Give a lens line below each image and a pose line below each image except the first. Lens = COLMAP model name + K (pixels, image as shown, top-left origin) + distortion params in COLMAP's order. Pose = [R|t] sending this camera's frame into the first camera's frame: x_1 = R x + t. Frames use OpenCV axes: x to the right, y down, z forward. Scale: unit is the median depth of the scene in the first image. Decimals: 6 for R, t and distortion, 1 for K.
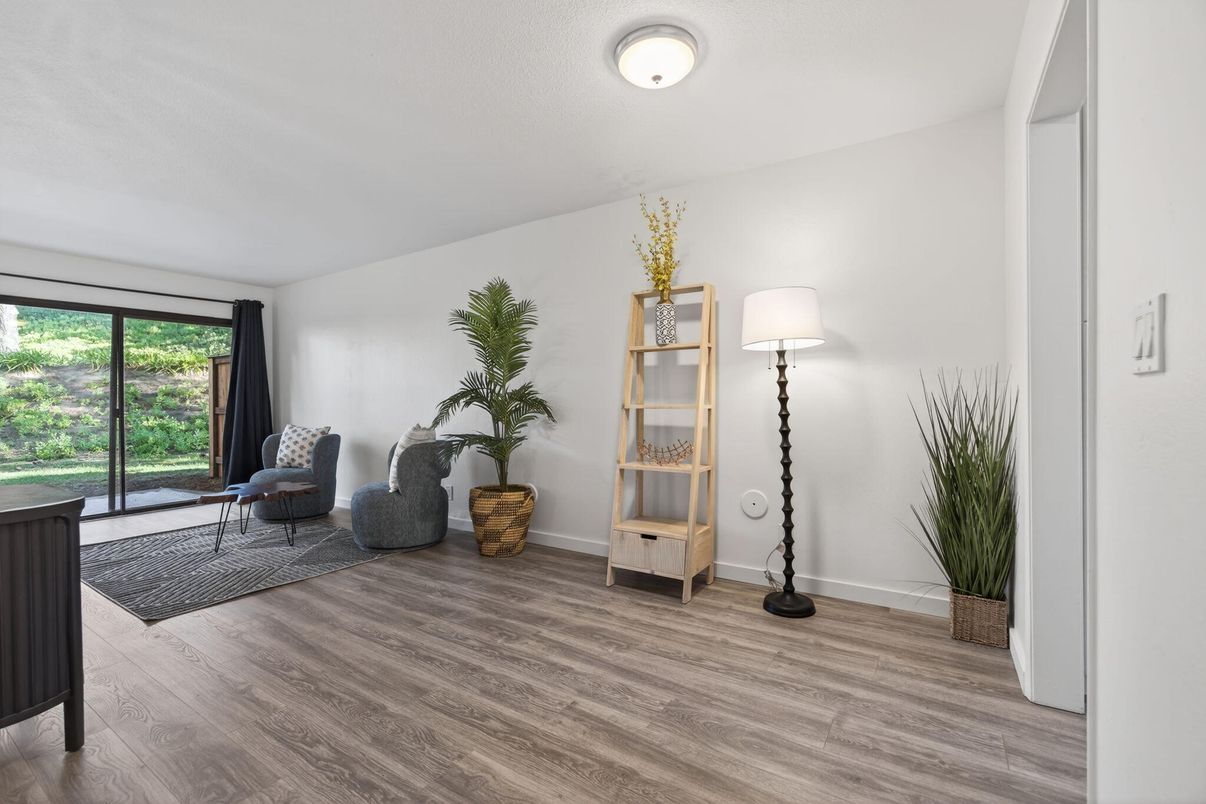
lens RADIAL K [[520.5, 0, 614.2], [0, 520.5, 404.8], [0, 0, 1]] dist [0.001508, 0.000644]
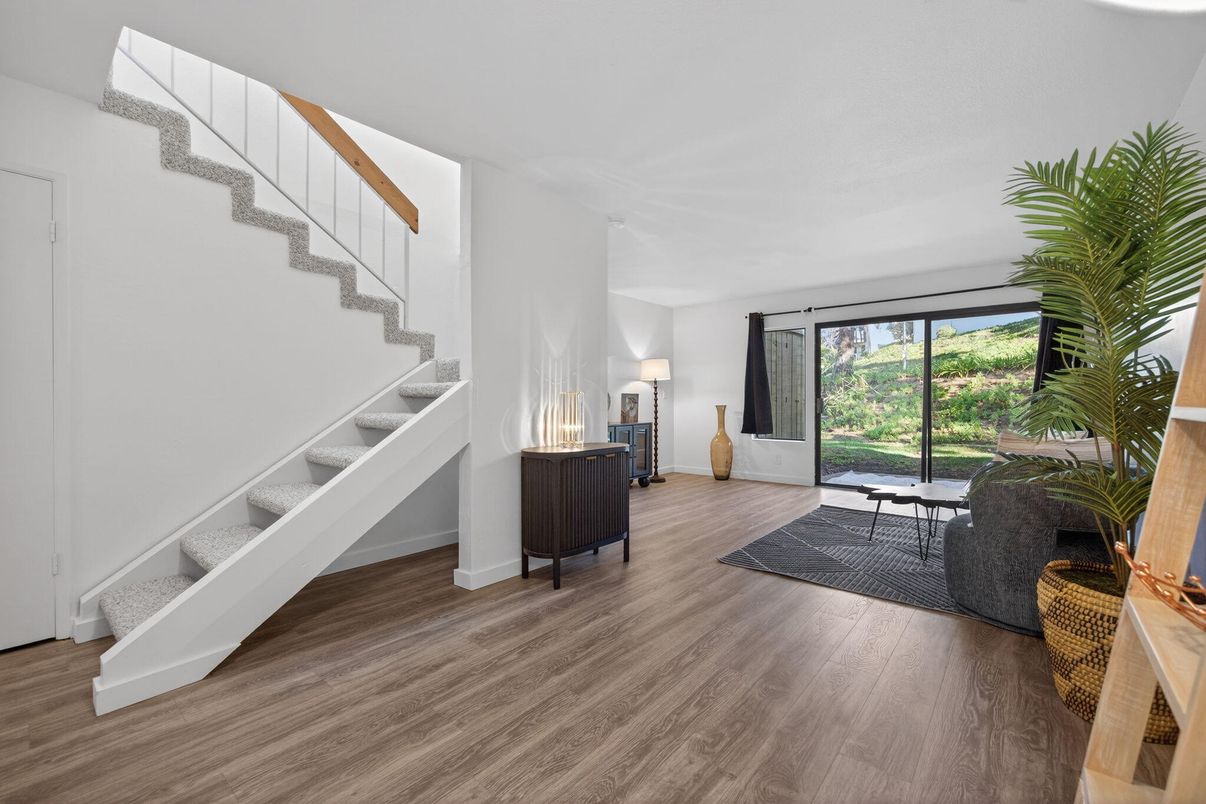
lens RADIAL K [[509.1, 0, 613.0], [0, 509.1, 403.4], [0, 0, 1]] dist [-0.010694, 0.002121]
pose [[-0.131683, 0.013196, -0.991204, 0.301397], [-0.002470, 0.999904, 0.013640, -0.004226], [0.991289, 0.004245, -0.131637, 0.624164]]
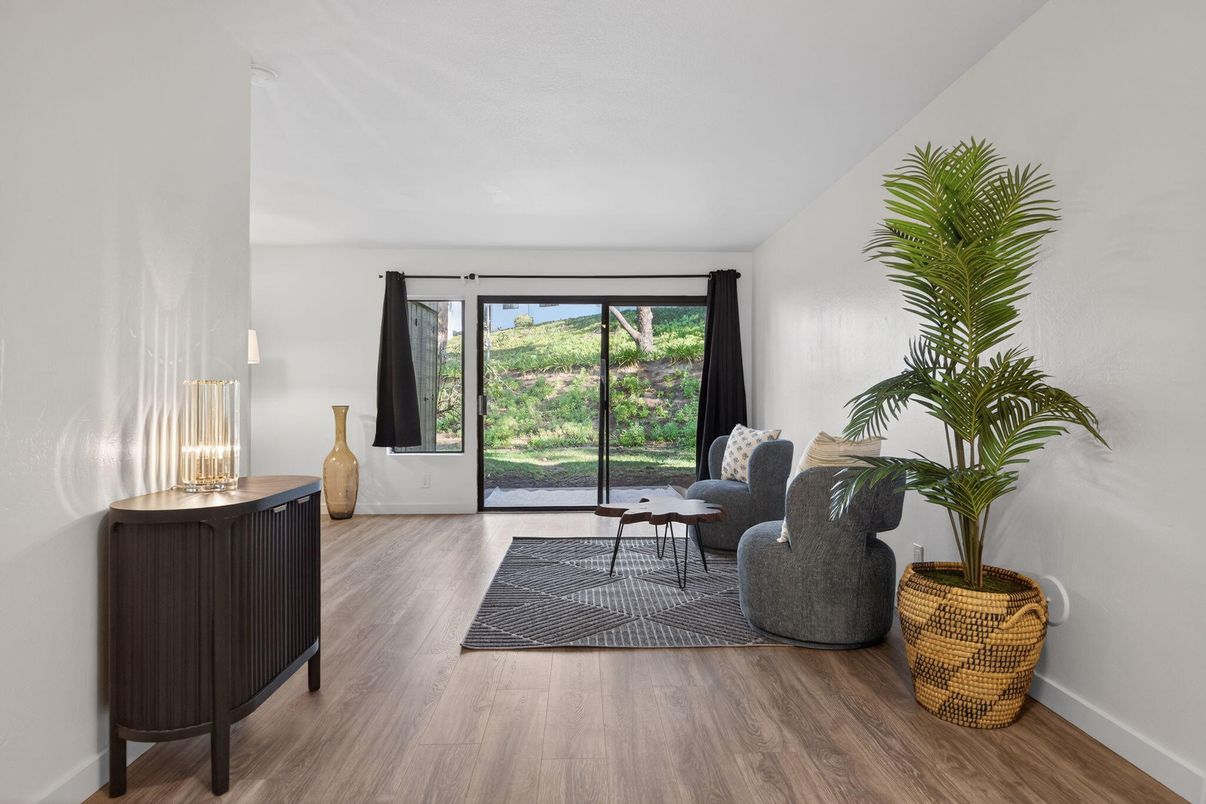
lens RADIAL K [[671.9, 0, 606.4], [0, 671.9, 392.7], [0, 0, 1]] dist [-0.007902, -0.002497]
pose [[0.567979, 0.001562, -0.823042, 0.104903], [-0.009629, 0.999942, -0.004747, -0.001765], [0.822987, 0.010621, 0.567961, 0.388261]]
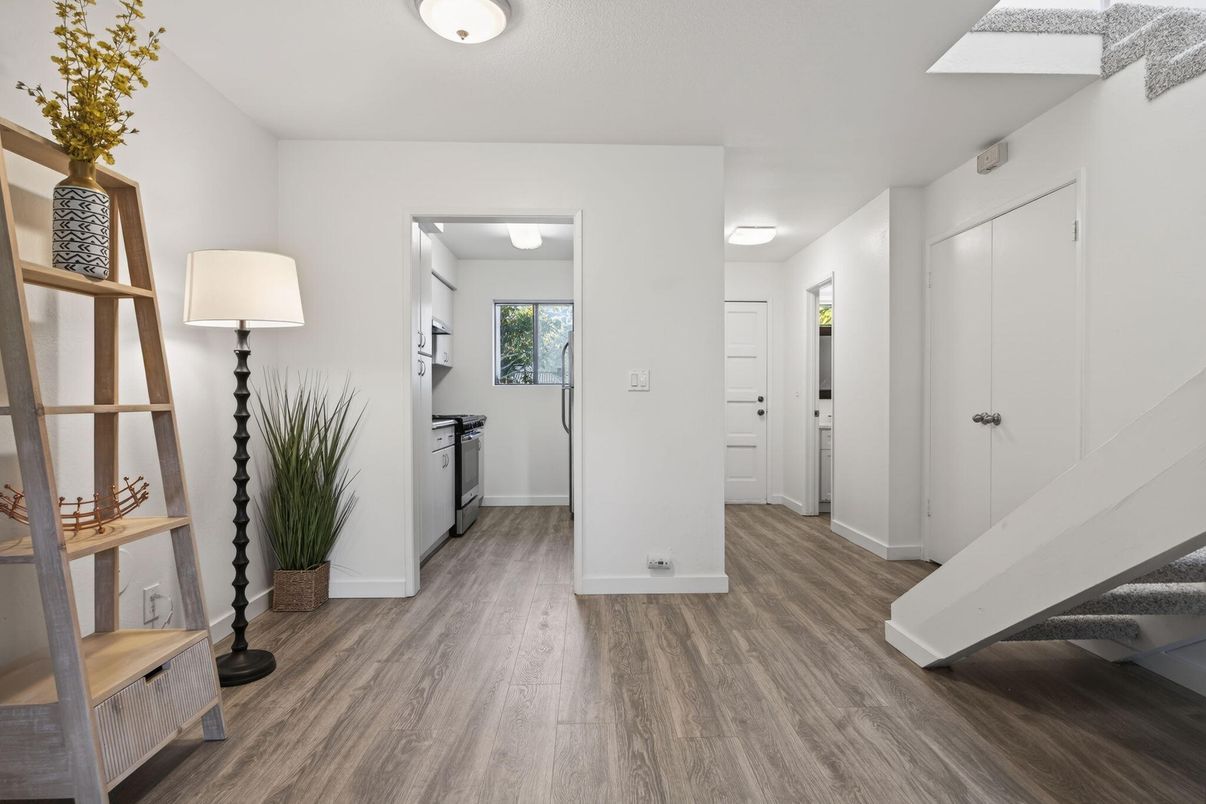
lens RADIAL K [[621.3, 0, 606.0], [0, 621.3, 400.5], [0, 0, 1]] dist [0.000498, 0.000544]
pose [[-0.549858, 0.009762, 0.835201, -0.528617], [0.011477, 0.999926, -0.004131, 0.004331], [-0.835179, 0.007314, -0.549929, 0.776730]]
